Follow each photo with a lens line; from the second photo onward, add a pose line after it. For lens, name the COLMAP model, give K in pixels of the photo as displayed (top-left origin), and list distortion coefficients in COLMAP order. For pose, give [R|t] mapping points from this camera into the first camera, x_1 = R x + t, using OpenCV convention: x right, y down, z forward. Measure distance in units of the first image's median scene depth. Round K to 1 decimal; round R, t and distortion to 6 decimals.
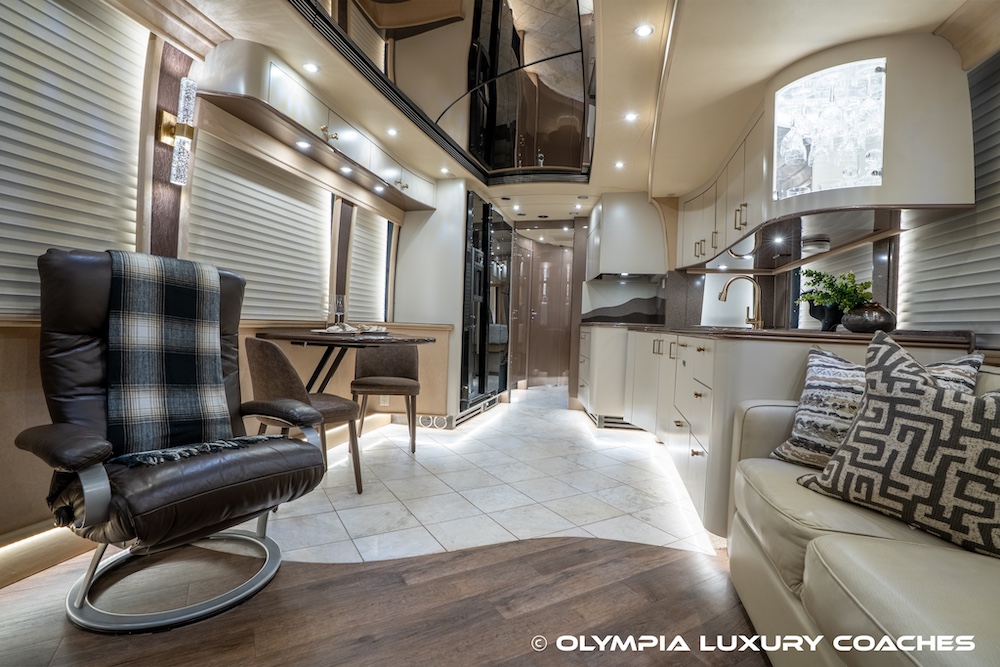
lens RADIAL K [[462.2, 0, 500.6], [0, 462.2, 330.8], [0, 0, 1]] dist [-0.070121, 0.026466]
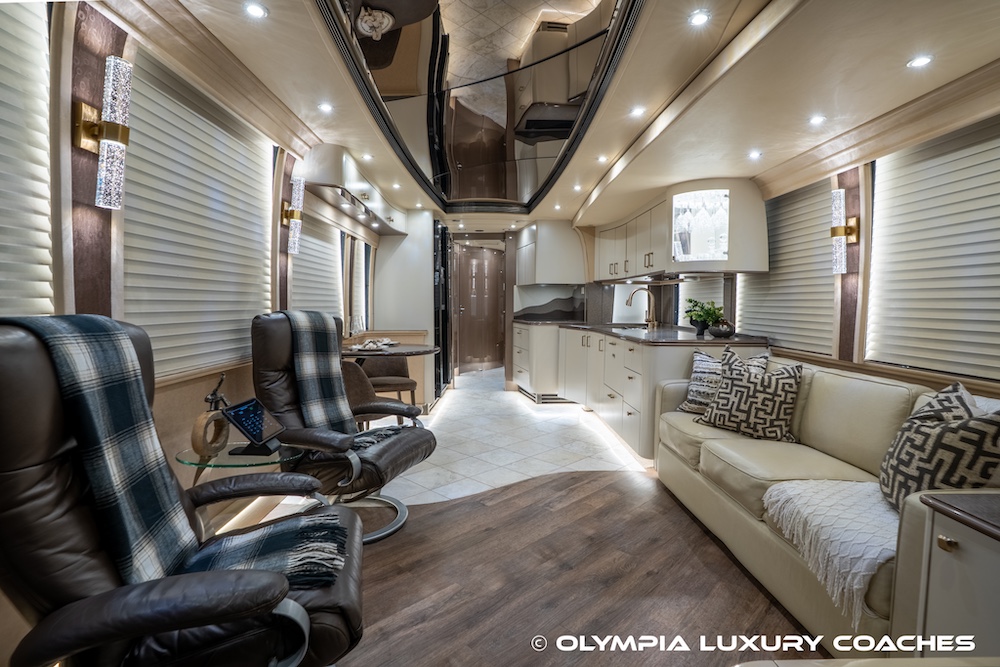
lens RADIAL K [[476.4, 0, 500.0], [0, 476.4, 333.5], [0, 0, 1]] dist [-0.076546, 0.028967]
pose [[0.966738, -0.047327, 0.251351, -0.475142], [0.034194, 0.997824, 0.056368, -0.140661], [-0.253472, -0.045898, 0.966253, -0.554557]]
